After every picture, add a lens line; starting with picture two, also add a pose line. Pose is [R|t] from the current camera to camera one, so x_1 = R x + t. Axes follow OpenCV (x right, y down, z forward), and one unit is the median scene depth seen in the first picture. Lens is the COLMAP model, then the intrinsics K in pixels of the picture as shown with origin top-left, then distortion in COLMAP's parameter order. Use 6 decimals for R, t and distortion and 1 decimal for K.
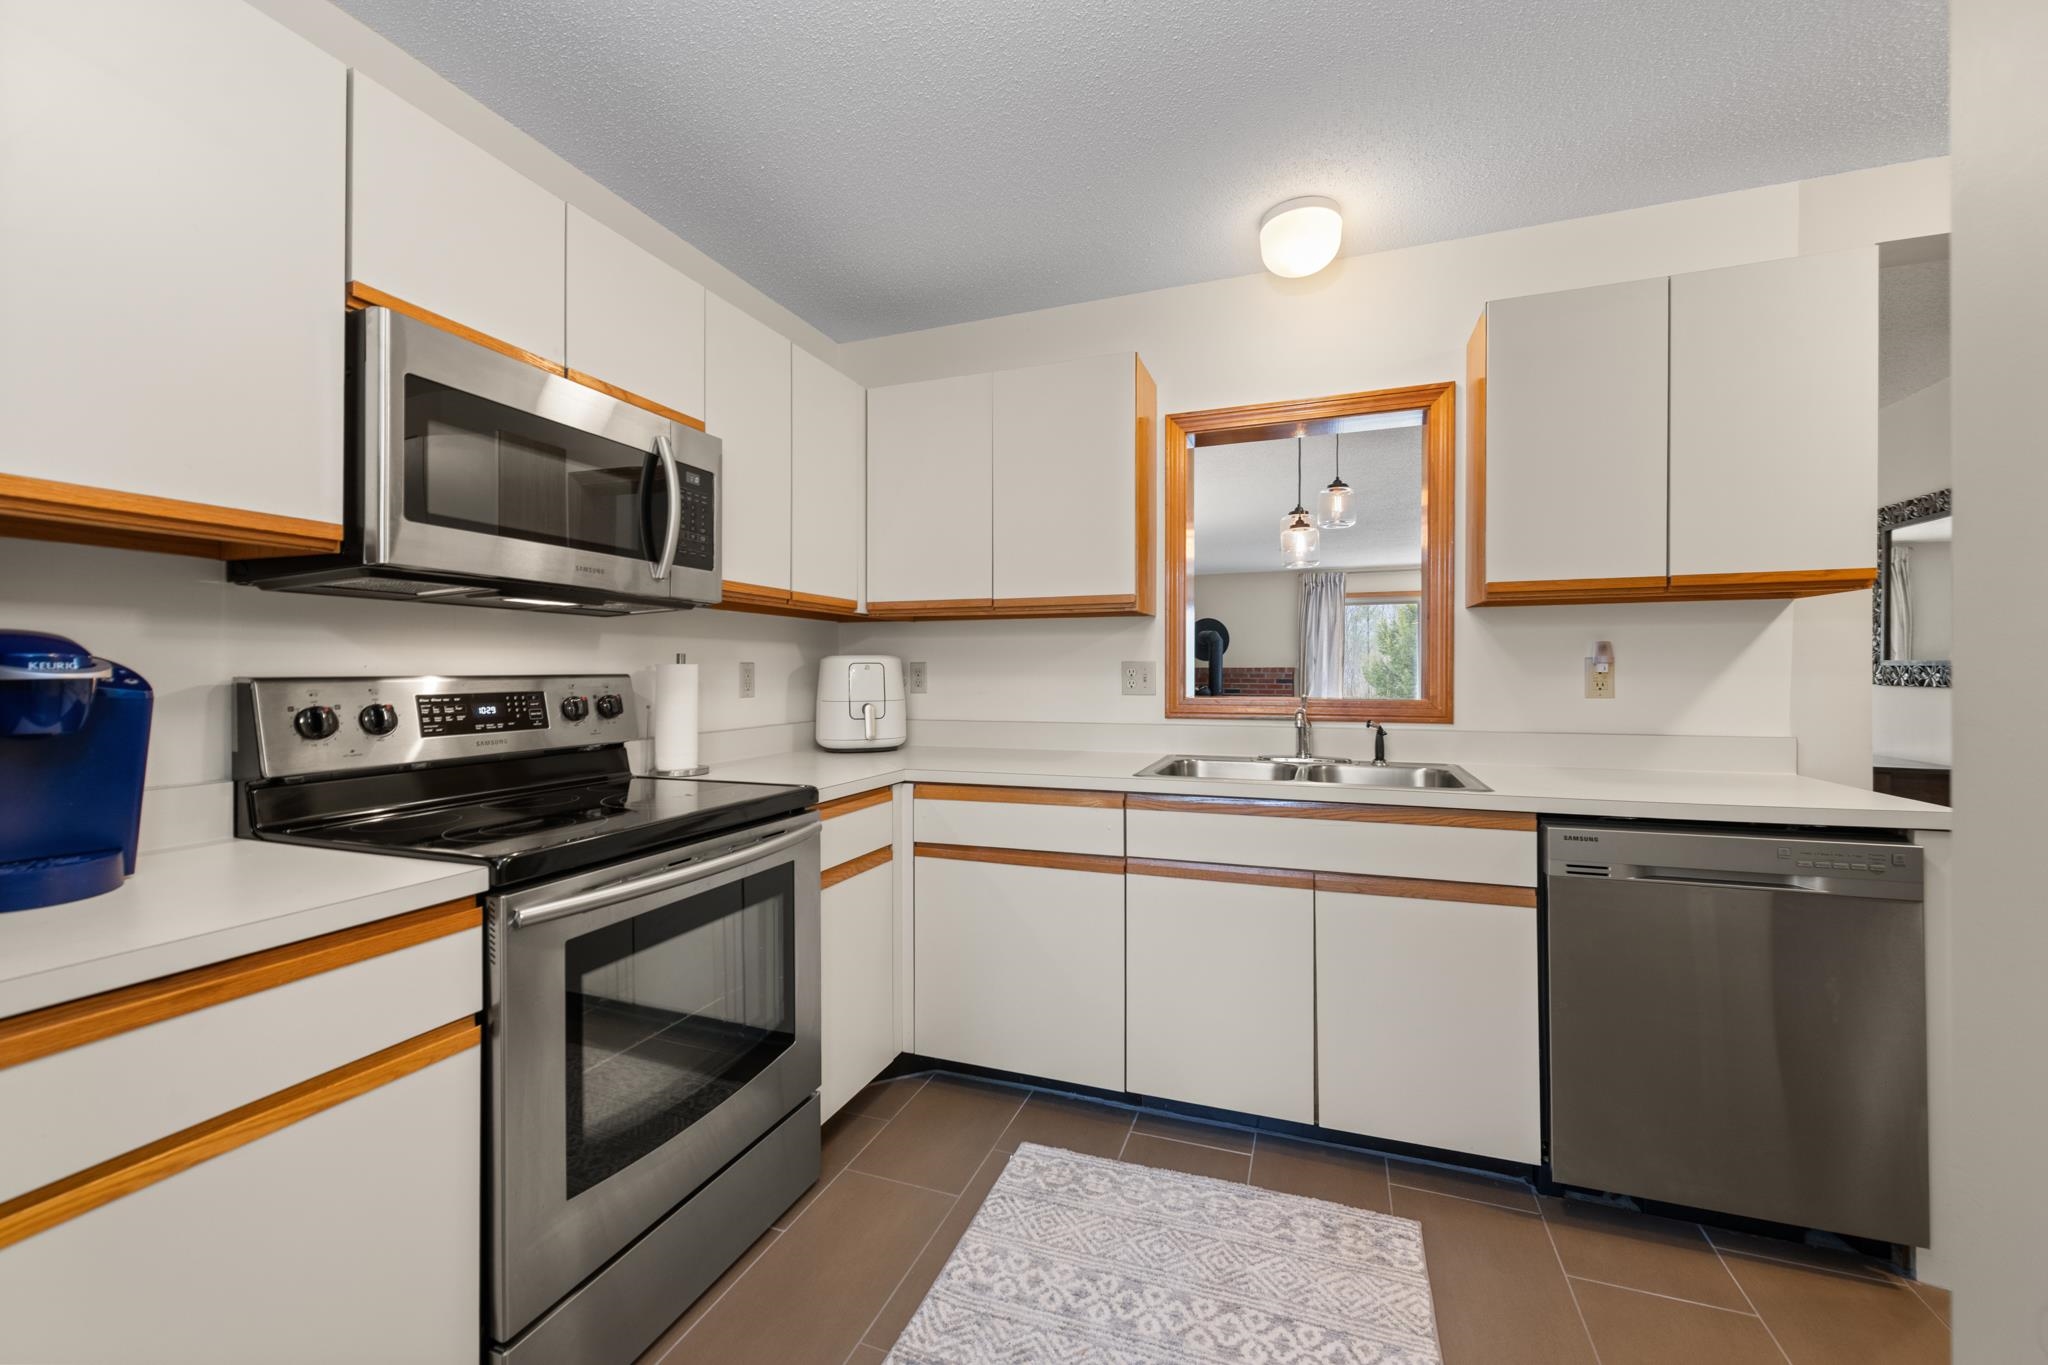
lens RADIAL K [[802.2, 0, 1032.2], [0, 802.2, 671.5], [0, 0, 1]] dist [0.011805, -0.000225]
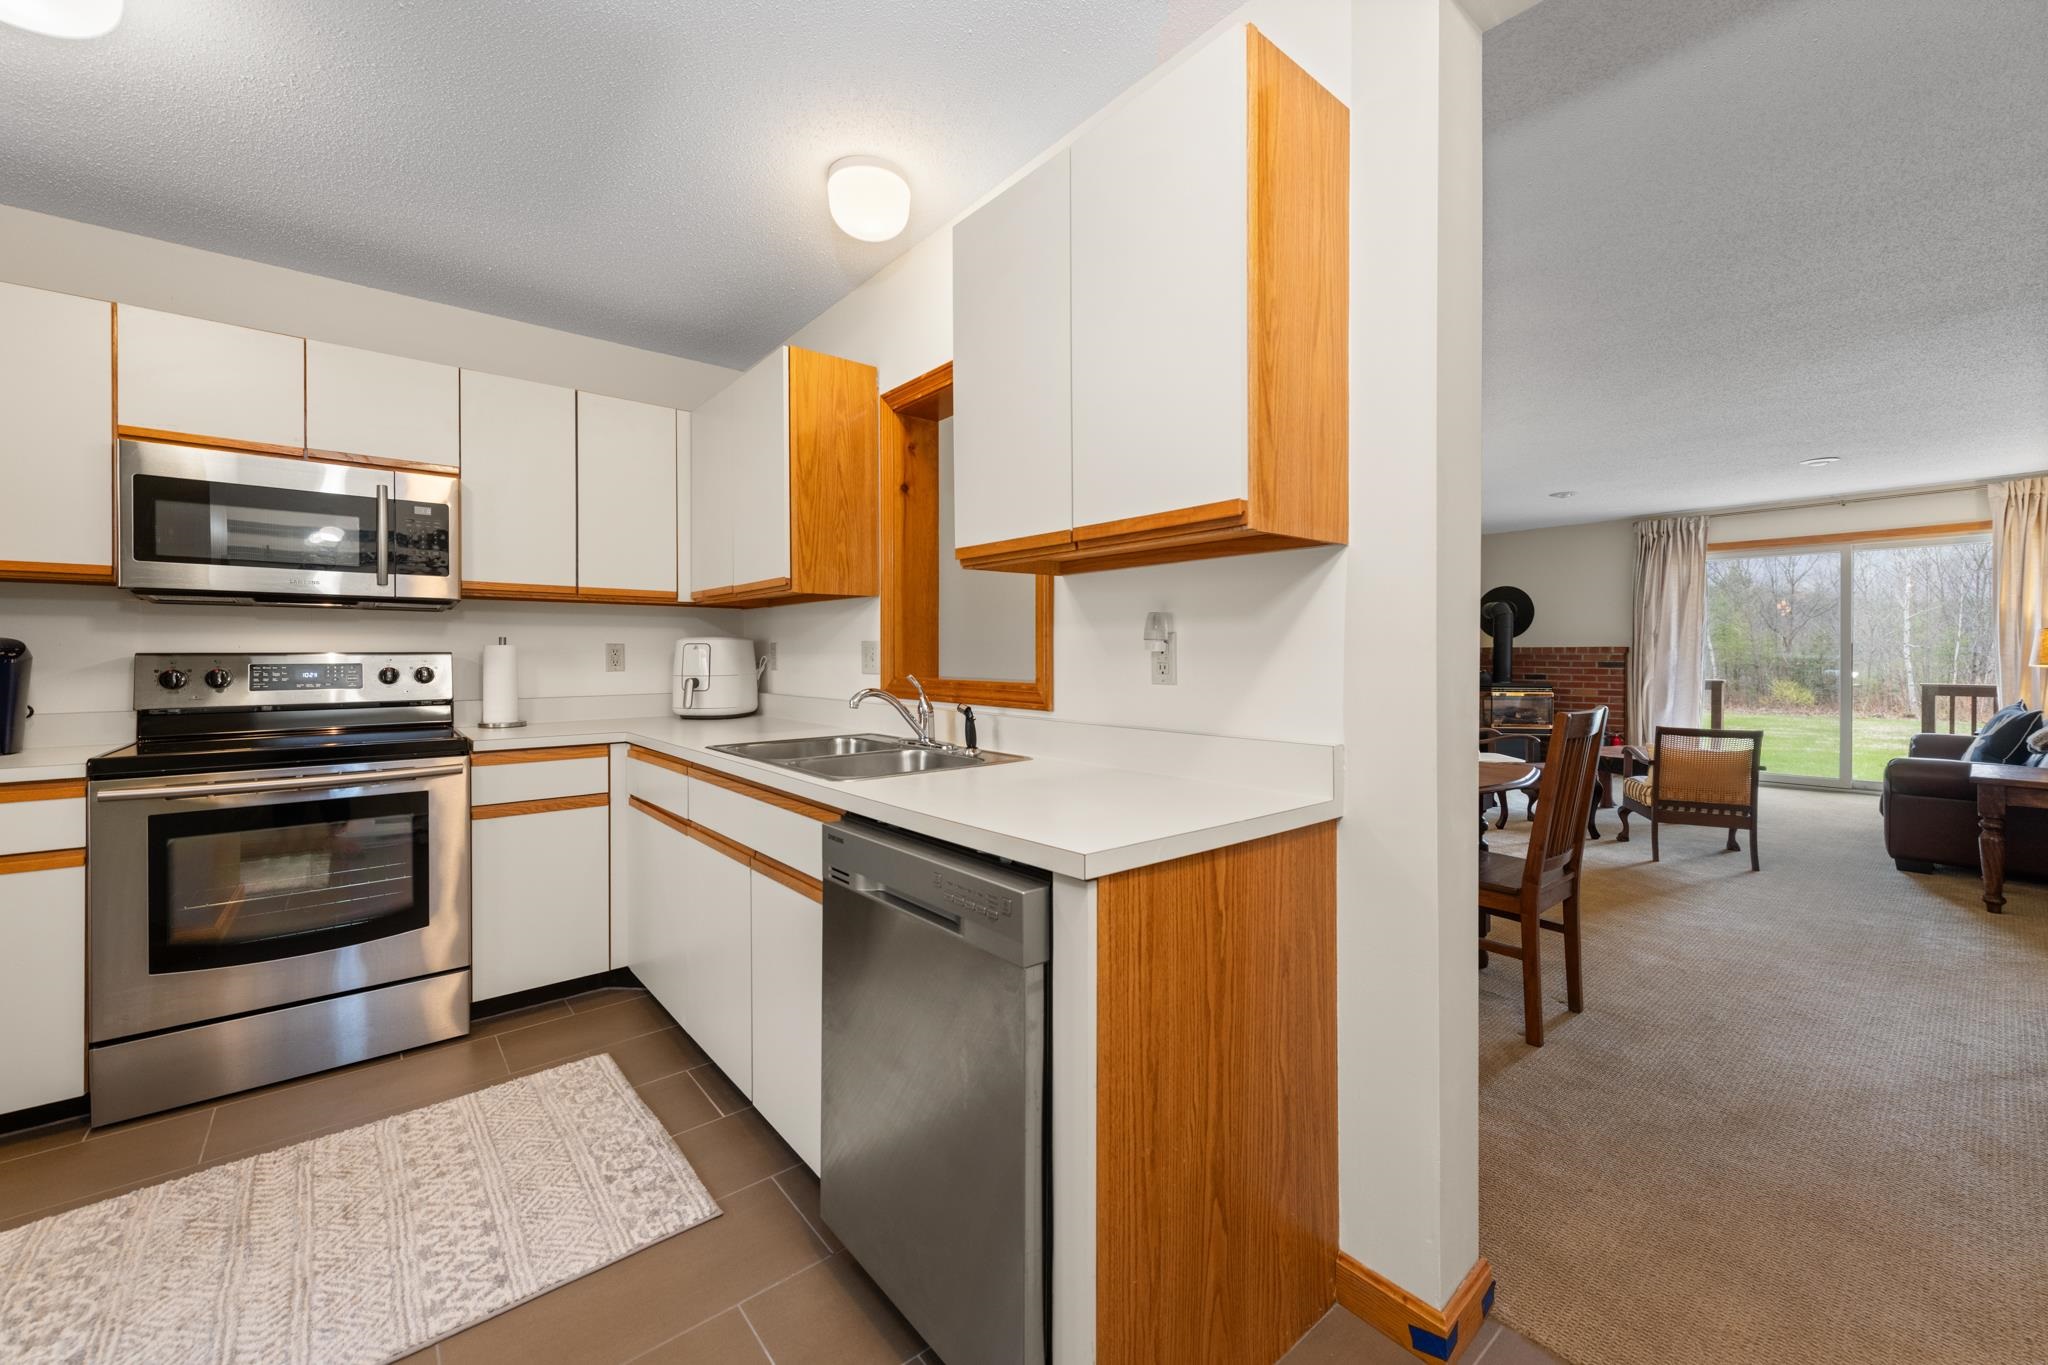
lens RADIAL K [[805.0, 0, 1034.4], [0, 805.0, 658.2], [0, 0, 1]] dist [0.012789, -0.004235]
pose [[0.868165, 0.004819, -0.496253, 1.130198], [-0.000997, 0.999968, 0.007967, 0.001740], [0.496275, -0.006422, 0.868141, 0.298015]]
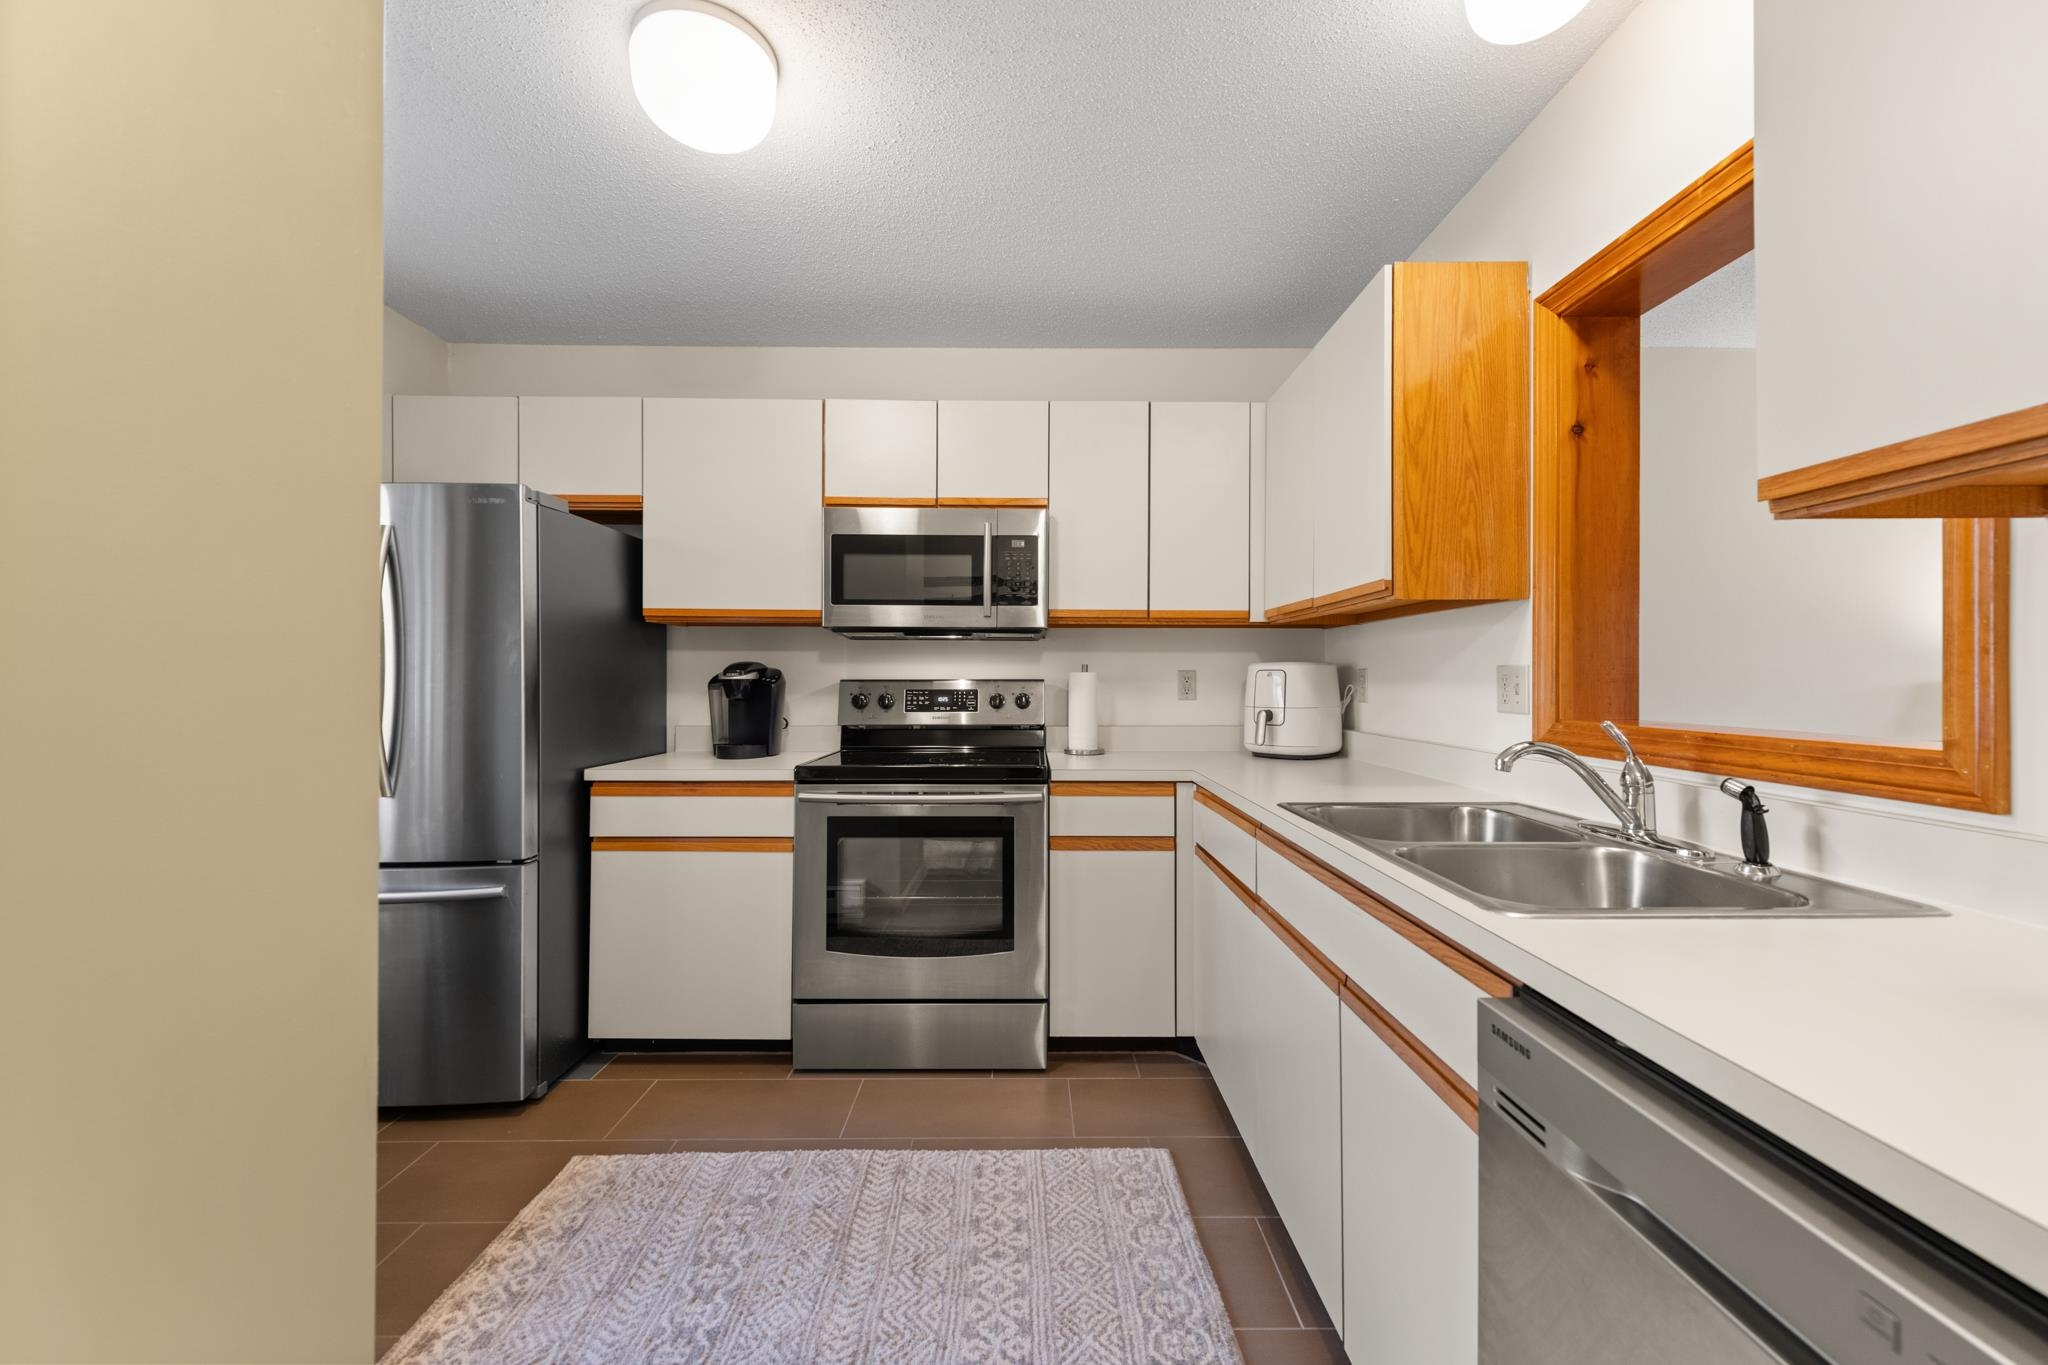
lens RADIAL K [[799.4, 0, 1030.9], [0, 799.4, 674.1], [0, 0, 1]] dist [0.018052, -0.000133]
pose [[0.349015, -0.001412, -0.937116, 0.885104], [-0.002418, 0.999994, -0.002407, -0.002653], [0.937114, 0.003106, 0.349009, 0.500415]]
